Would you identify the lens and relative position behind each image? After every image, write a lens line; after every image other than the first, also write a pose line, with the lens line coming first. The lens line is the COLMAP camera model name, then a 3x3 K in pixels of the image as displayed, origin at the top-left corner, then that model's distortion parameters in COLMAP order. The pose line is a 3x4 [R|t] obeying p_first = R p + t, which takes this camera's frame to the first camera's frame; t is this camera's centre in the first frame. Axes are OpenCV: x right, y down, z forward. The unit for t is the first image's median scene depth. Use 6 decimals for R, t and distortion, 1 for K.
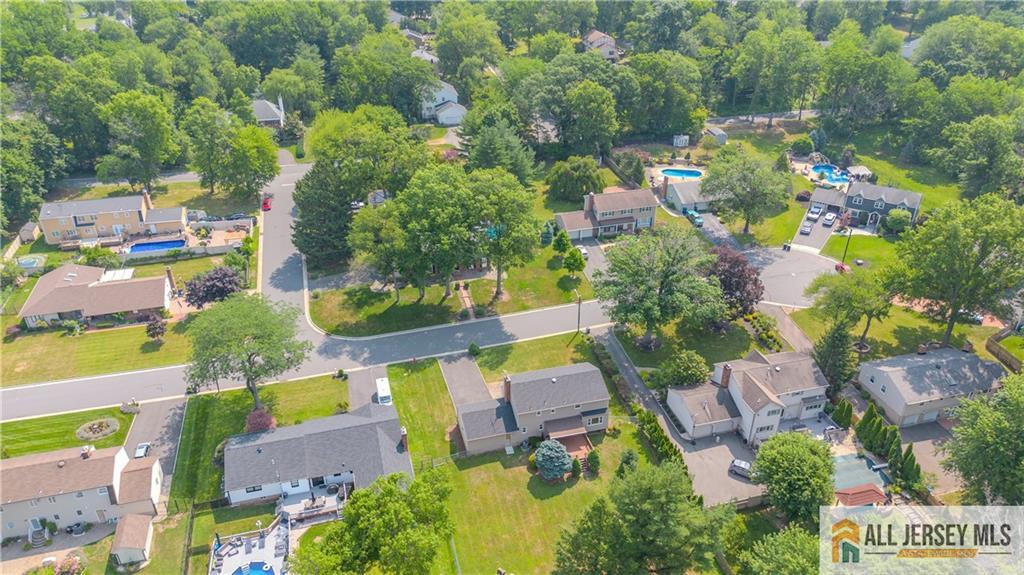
lens RADIAL K [[726.9, 0, 513.4], [0, 726.9, 283.6], [0, 0, 1]] dist [0.067312, -0.065964]
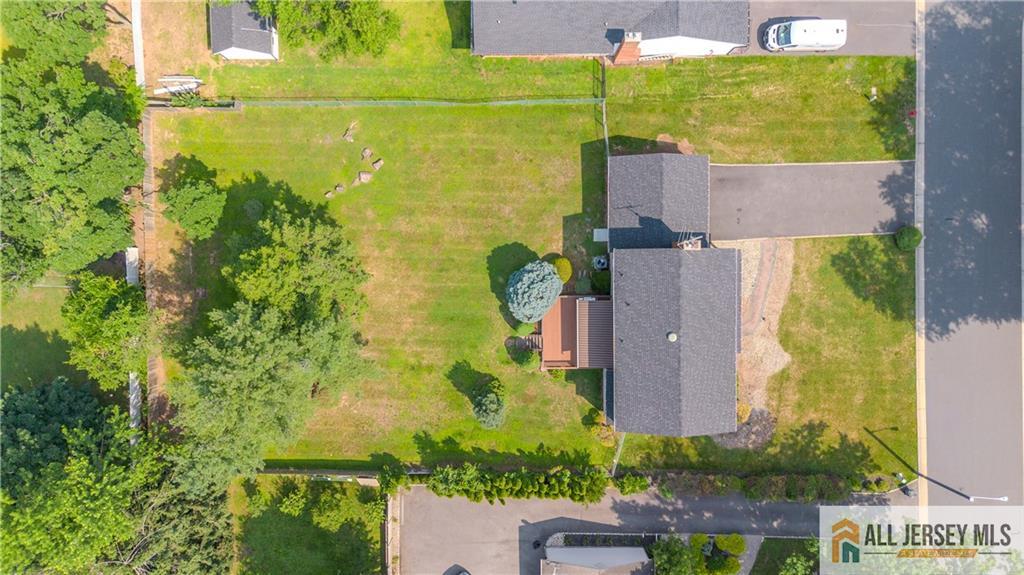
lens RADIAL K [[726.9, 0, 505.3], [0, 726.9, 286.0], [0, 0, 1]] dist [0.067312, -0.065964]
pose [[-0.261220, 0.964992, 0.023564, 0.035092], [-0.478929, -0.150762, 0.864811, -0.212176], [0.838088, 0.214620, 0.501544, 0.563634]]
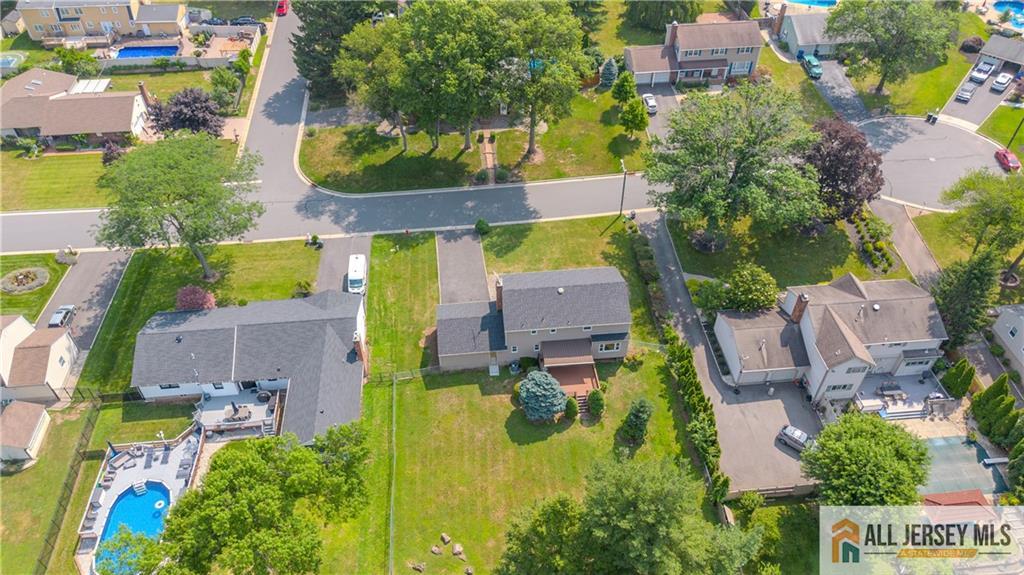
lens RADIAL K [[726.9, 0, 512.3], [0, 726.9, 290.6], [0, 0, 1]] dist [0.067312, -0.065964]
pose [[0.986008, 0.114743, -0.120920, 0.085360], [-0.081036, 0.963849, 0.253826, -0.047347], [0.145674, -0.240475, 0.959662, 0.236193]]
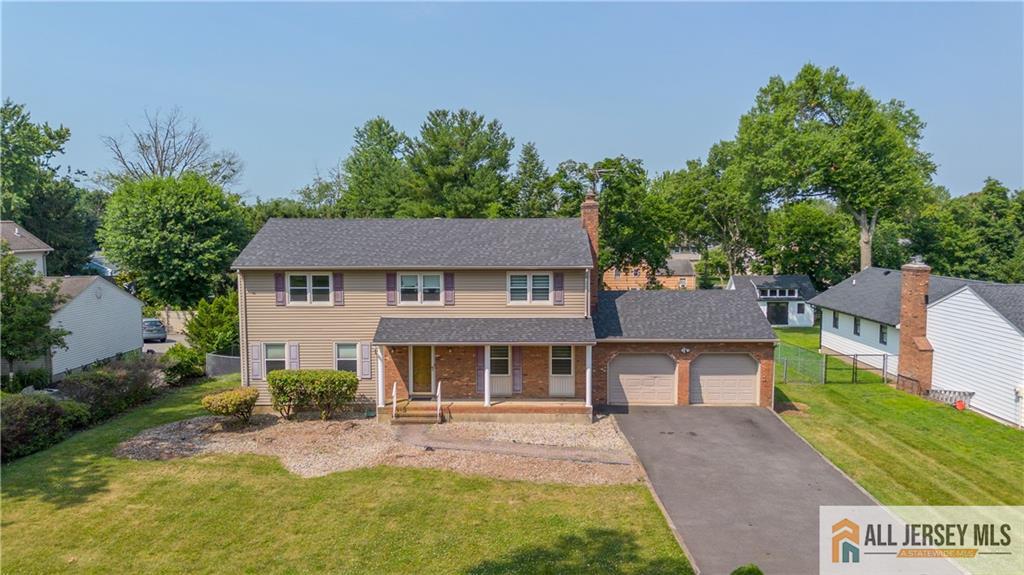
lens RADIAL K [[726.9, 0, 512.1], [0, 726.9, 290.8], [0, 0, 1]] dist [0.067312, -0.065964]
pose [[-0.958404, -0.024827, 0.284332, -0.054491], [0.142568, 0.821380, 0.552277, -0.007322], [-0.247256, 0.569841, -0.783674, 1.096603]]
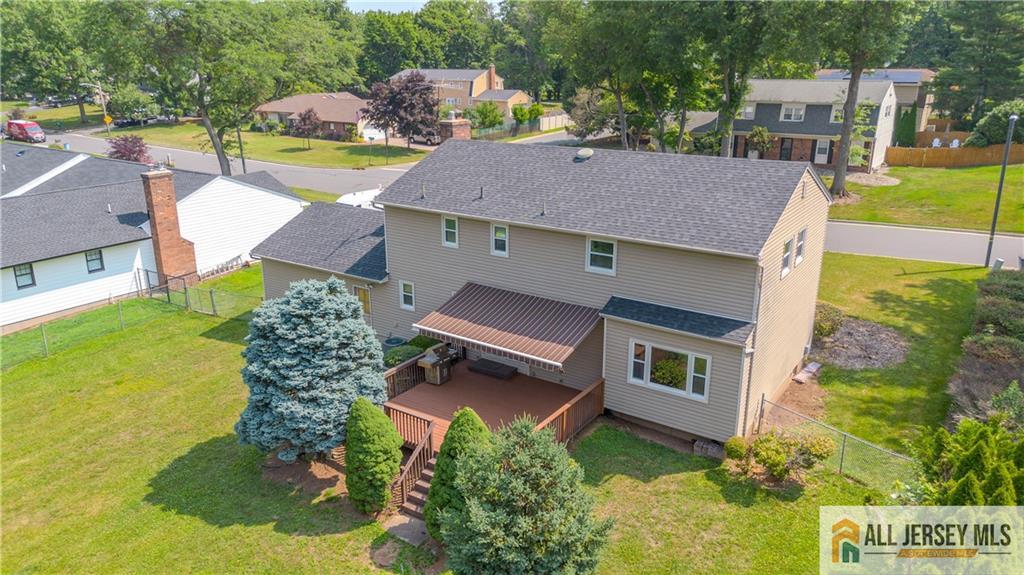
lens RADIAL K [[726.9, 0, 509.5], [0, 726.9, 285.4], [0, 0, 1]] dist [0.067312, -0.065964]
pose [[0.647403, 0.224016, -0.728482, 0.196554], [-0.371801, 0.927207, -0.045294, 0.169603], [0.665307, 0.300174, 0.683566, 0.729751]]
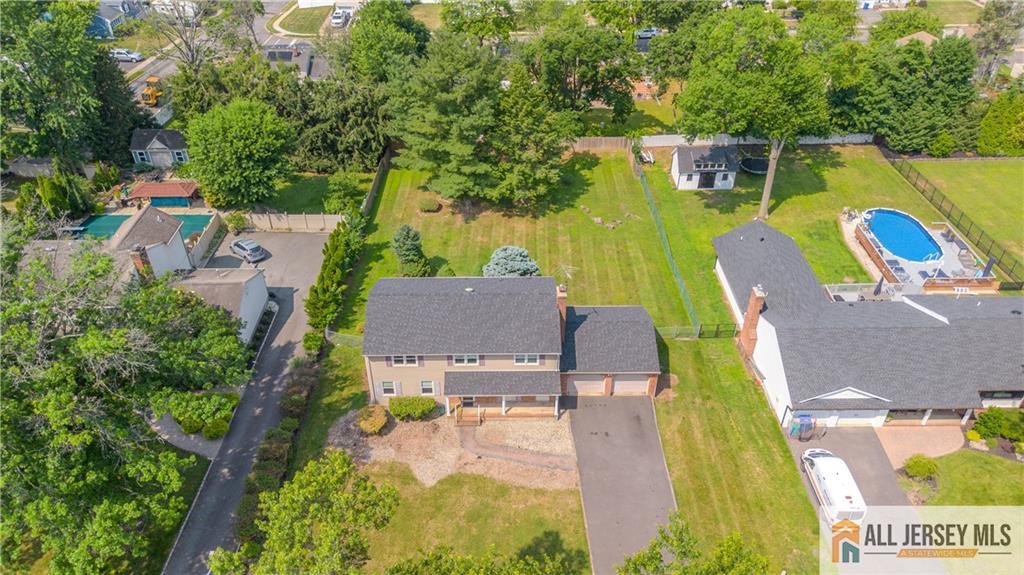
lens RADIAL K [[726.9, 0, 511.3], [0, 726.9, 290.8], [0, 0, 1]] dist [0.067312, -0.065964]
pose [[-0.967380, -0.156680, 0.199065, -0.063259], [0.120626, 0.406104, 0.905830, -0.279391], [-0.222767, 0.900295, -0.373958, 1.036760]]
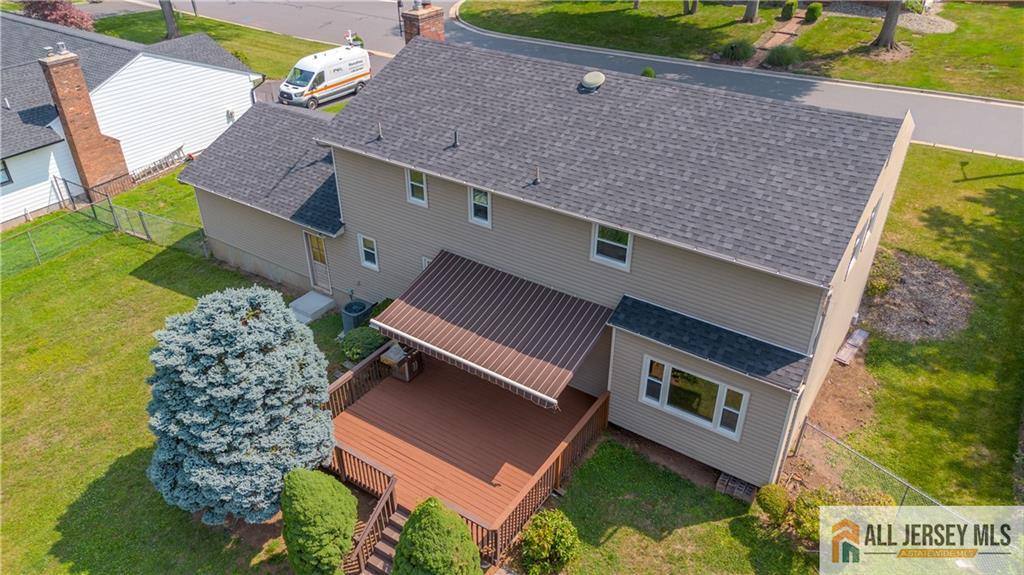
lens RADIAL K [[726.9, 0, 509.8], [0, 726.9, 286.0], [0, 0, 1]] dist [0.067312, -0.065964]
pose [[0.650595, 0.403314, -0.643478, 0.156855], [-0.370598, 0.908193, 0.194533, 0.133125], [0.662860, 0.111909, 0.740333, 0.752633]]
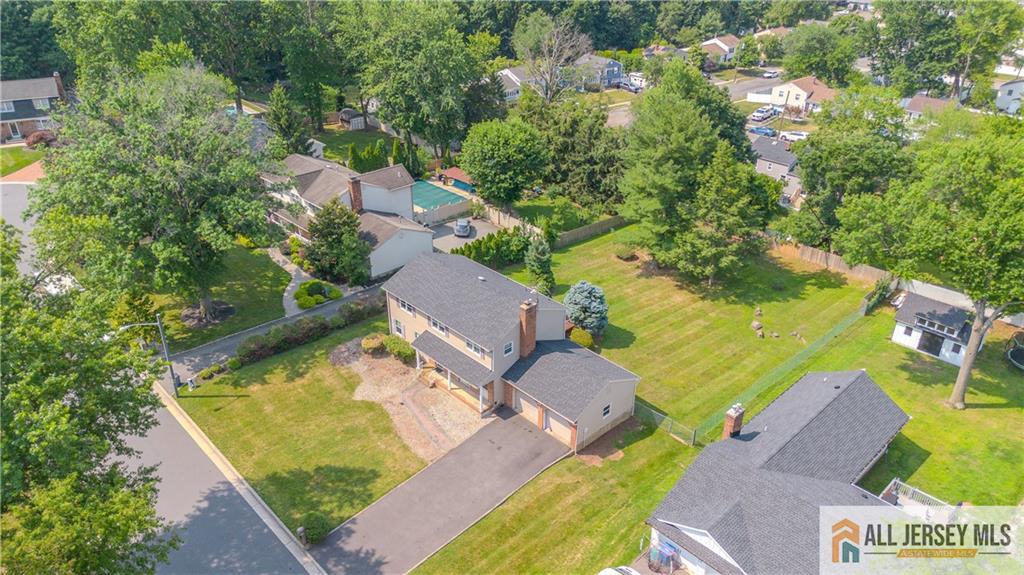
lens RADIAL K [[726.9, 0, 509.4], [0, 726.9, 287.5], [0, 0, 1]] dist [0.067312, -0.065964]
pose [[-0.474146, -0.423961, 0.771650, -0.346453], [0.431320, 0.652210, 0.623366, -0.181289], [-0.767560, 0.628394, -0.126380, 0.929082]]
